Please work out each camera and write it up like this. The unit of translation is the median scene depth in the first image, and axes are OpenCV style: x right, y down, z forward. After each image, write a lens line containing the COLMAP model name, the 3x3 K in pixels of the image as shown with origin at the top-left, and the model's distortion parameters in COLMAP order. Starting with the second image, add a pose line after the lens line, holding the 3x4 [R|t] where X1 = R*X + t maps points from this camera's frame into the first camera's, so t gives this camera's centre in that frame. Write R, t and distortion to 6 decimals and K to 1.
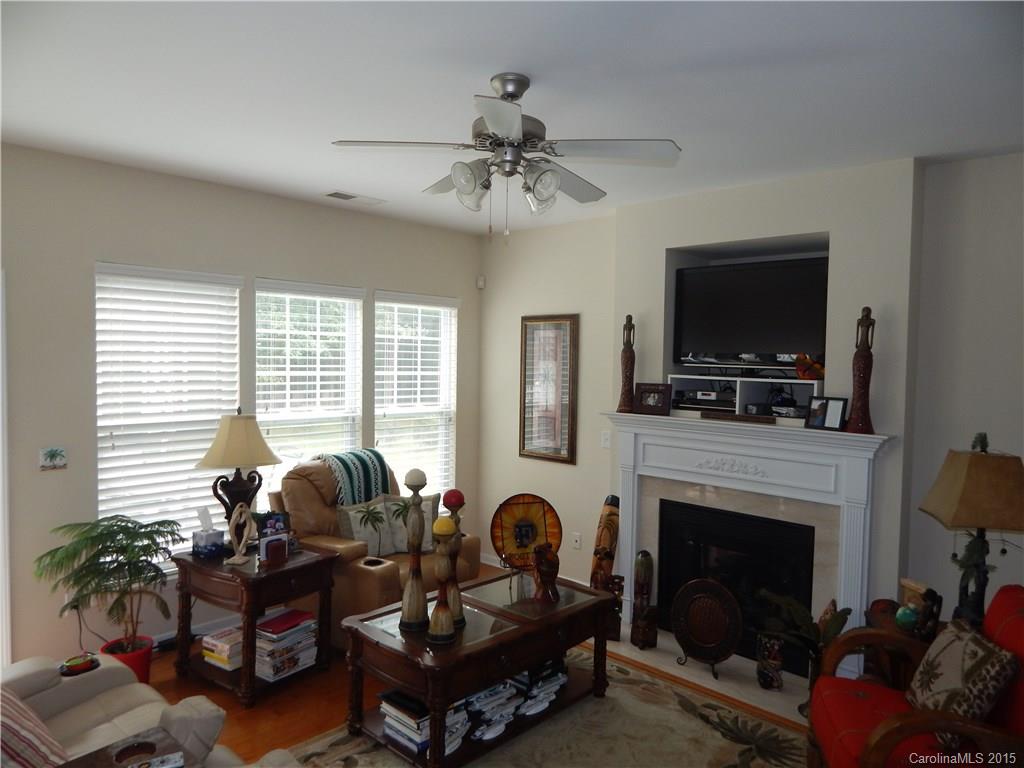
lens RADIAL K [[672.4, 0, 514.9], [0, 672.4, 388.6], [0, 0, 1]] dist [-0.007150, 0.004741]
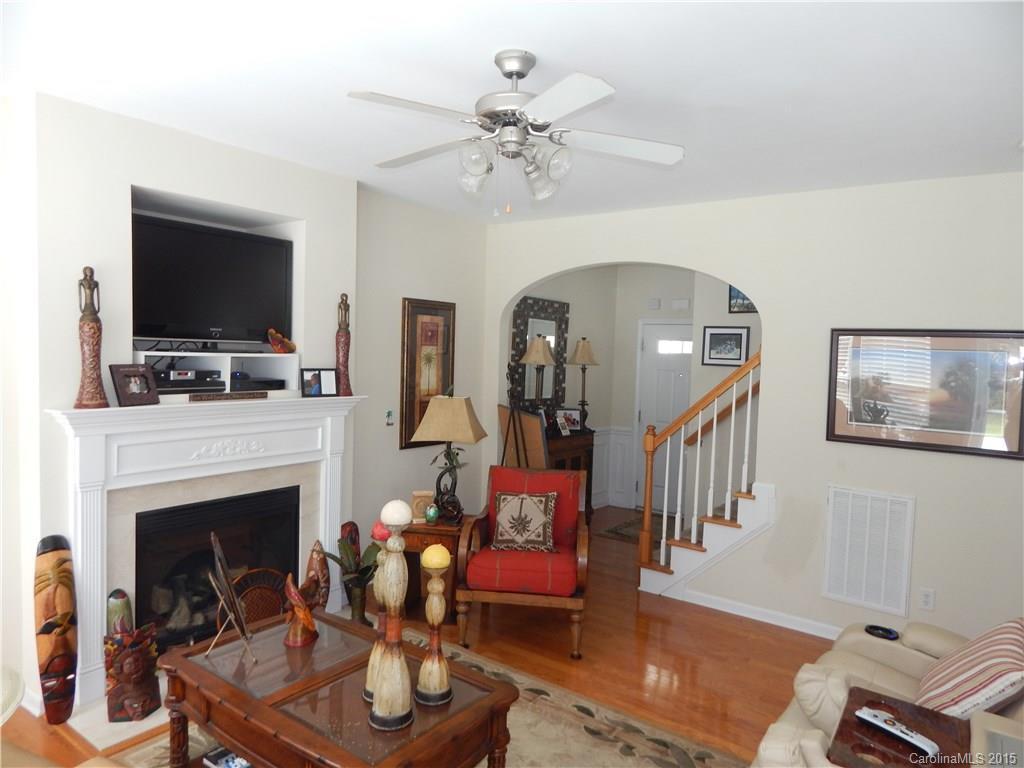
lens RADIAL K [[672.4, 0, 515.7], [0, 672.4, 377.5], [0, 0, 1]] dist [-0.007150, 0.004741]
pose [[-0.120072, -0.076111, 0.989843, -0.605182], [0.002954, 0.997025, 0.077021, -0.050614], [-0.992761, 0.012172, -0.119490, 0.680448]]
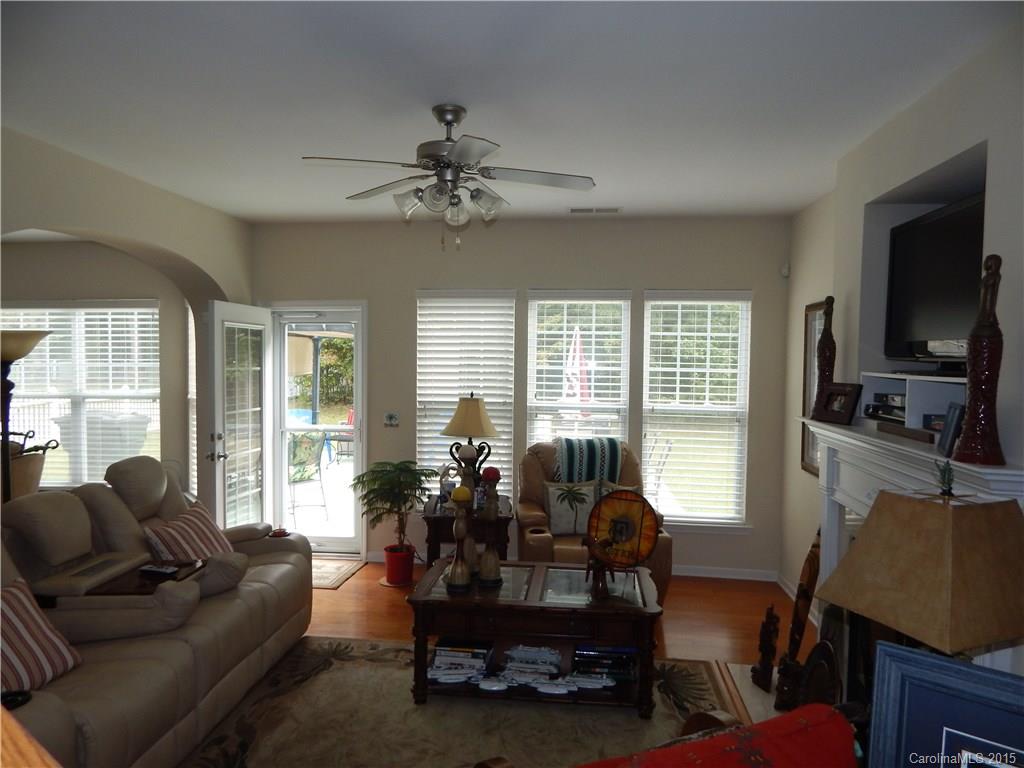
lens RADIAL K [[672.4, 0, 514.3], [0, 672.4, 387.7], [0, 0, 1]] dist [-0.007150, 0.004741]
pose [[0.610344, 0.031739, -0.791500, 0.623411], [-0.035255, 0.999295, 0.012886, 0.000094], [0.791351, 0.020039, 0.611033, 0.243577]]
